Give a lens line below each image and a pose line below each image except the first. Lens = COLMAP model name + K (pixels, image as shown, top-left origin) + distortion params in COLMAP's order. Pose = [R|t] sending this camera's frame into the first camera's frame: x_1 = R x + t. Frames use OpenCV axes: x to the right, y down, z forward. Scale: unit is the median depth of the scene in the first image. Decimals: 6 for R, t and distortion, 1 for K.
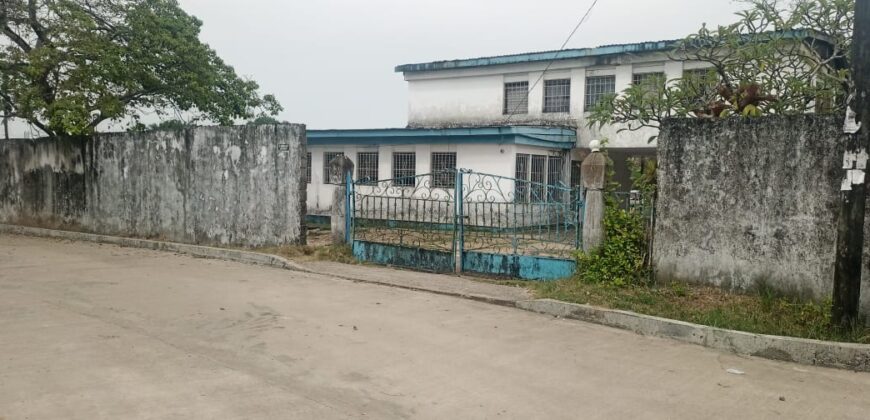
lens RADIAL K [[705.9, 0, 435.9], [0, 705.9, 212.7], [0, 0, 1]] dist [0.069944, -0.083124]
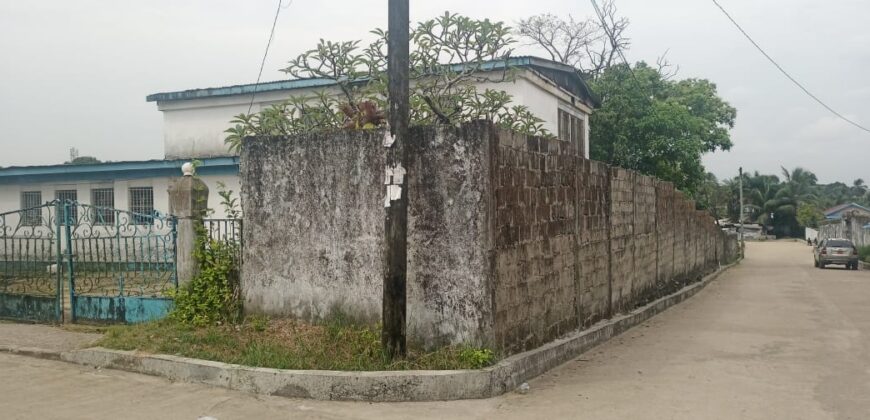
lens RADIAL K [[705.9, 0, 438.3], [0, 705.9, 214.9], [0, 0, 1]] dist [0.069944, -0.083124]
pose [[0.978517, -0.041230, 0.202001, 0.247181], [0.050301, 0.997934, -0.039977, 0.010838], [-0.199935, 0.049279, 0.978569, 0.040246]]
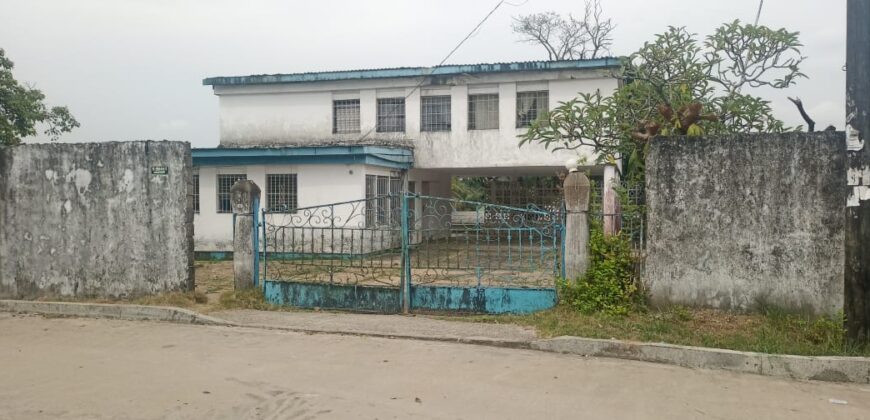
lens RADIAL K [[705.9, 0, 437.5], [0, 705.9, 212.9], [0, 0, 1]] dist [0.069944, -0.083124]
pose [[0.940089, -0.031119, 0.339507, -0.183929], [0.040922, 0.998926, -0.021751, -0.013089], [-0.338465, 0.034341, 0.940352, 0.130606]]
